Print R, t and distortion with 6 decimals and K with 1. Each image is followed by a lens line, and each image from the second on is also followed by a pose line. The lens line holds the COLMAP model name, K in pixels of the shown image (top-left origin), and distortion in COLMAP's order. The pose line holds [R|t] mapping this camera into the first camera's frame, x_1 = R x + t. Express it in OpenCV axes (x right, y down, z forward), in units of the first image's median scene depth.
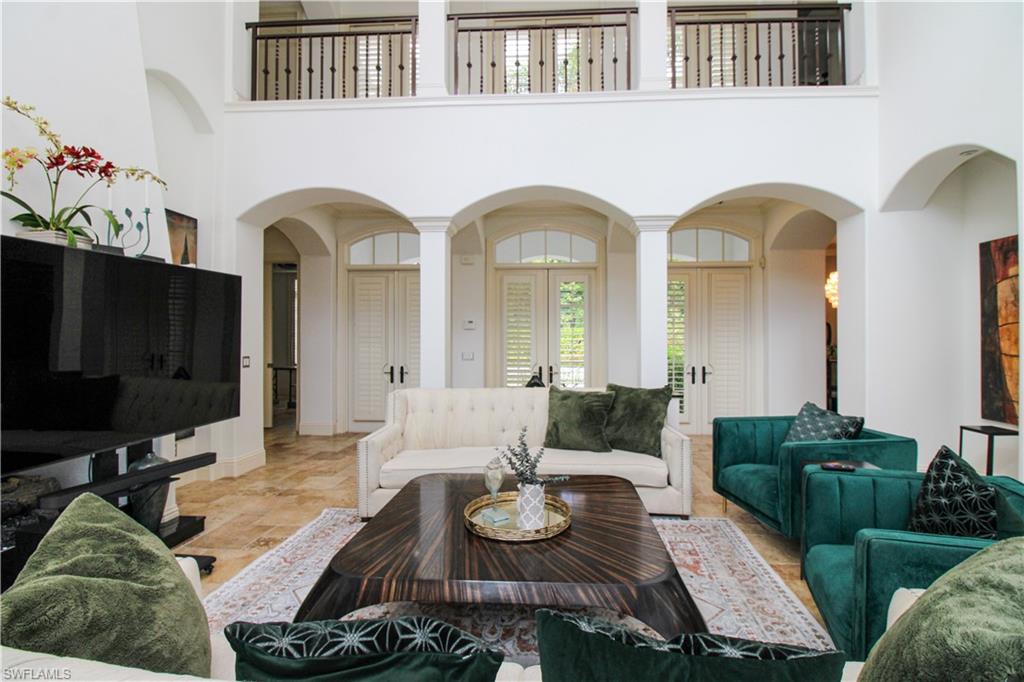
lens RADIAL K [[488.1, 0, 510.1], [0, 488.1, 337.9], [0, 0, 1]] dist [-0.008121, -0.003409]
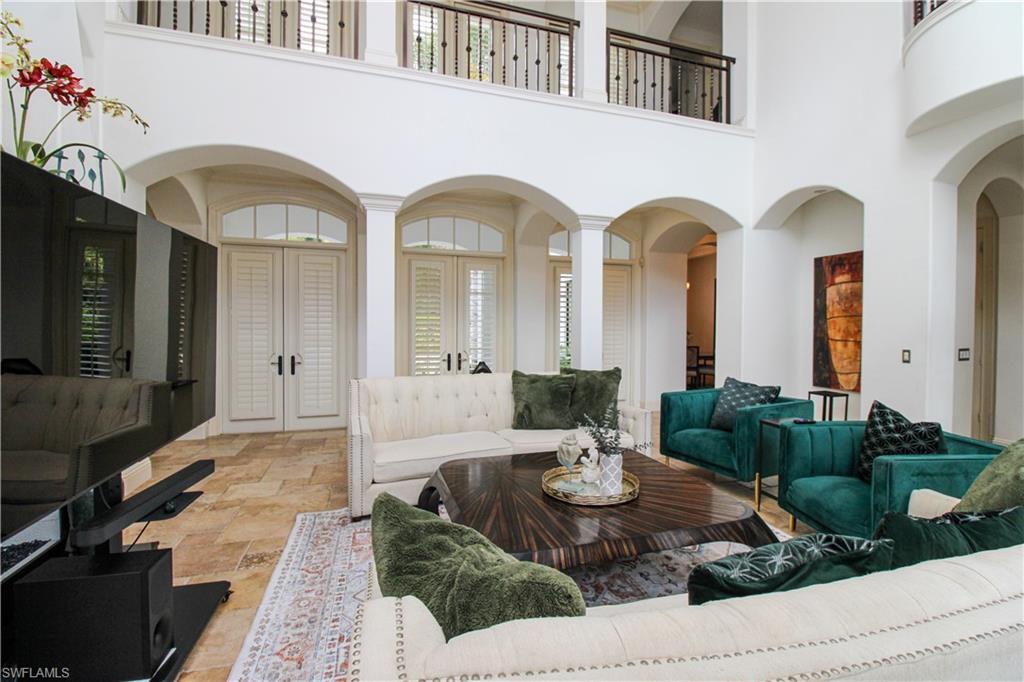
lens RADIAL K [[488.1, 0, 540.9], [0, 488.1, 337.8], [0, 0, 1]] dist [-0.008121, -0.003409]
pose [[0.924815, -0.002732, 0.380406, -0.240098], [-0.006927, 0.999687, 0.024021, 0.001881], [-0.380353, -0.024850, 0.924507, 0.012098]]
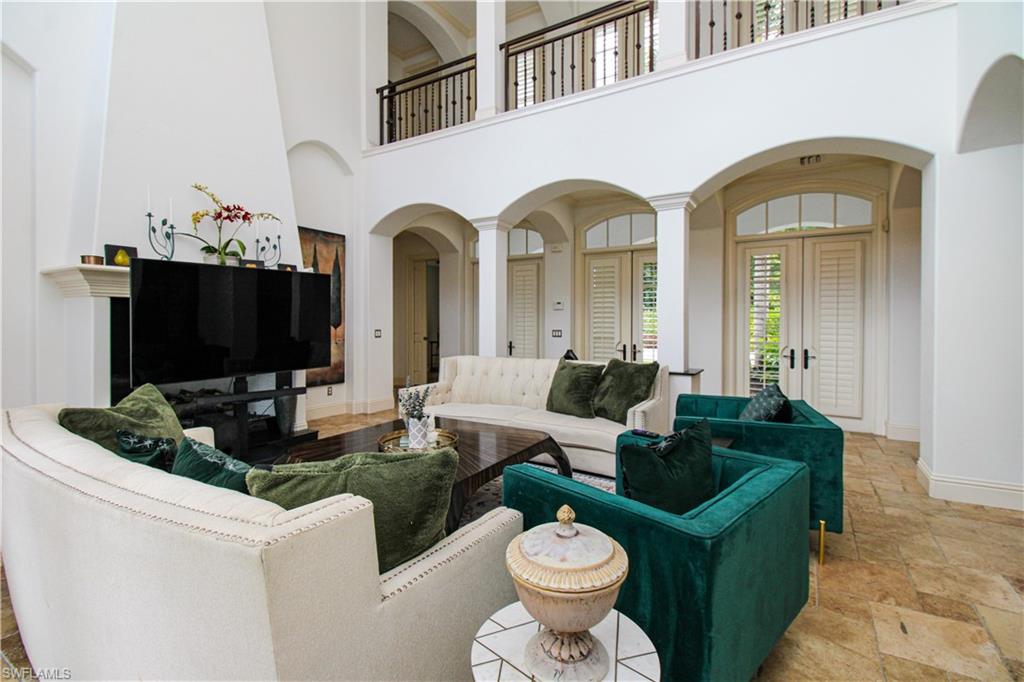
lens RADIAL K [[488.1, 0, 524.4], [0, 488.1, 332.2], [0, 0, 1]] dist [-0.008121, -0.003409]
pose [[0.875932, 0.013989, -0.482231, 0.517783], [0.000121, 0.999573, 0.029216, 0.004240], [0.482434, -0.025650, 0.875557, -0.033883]]
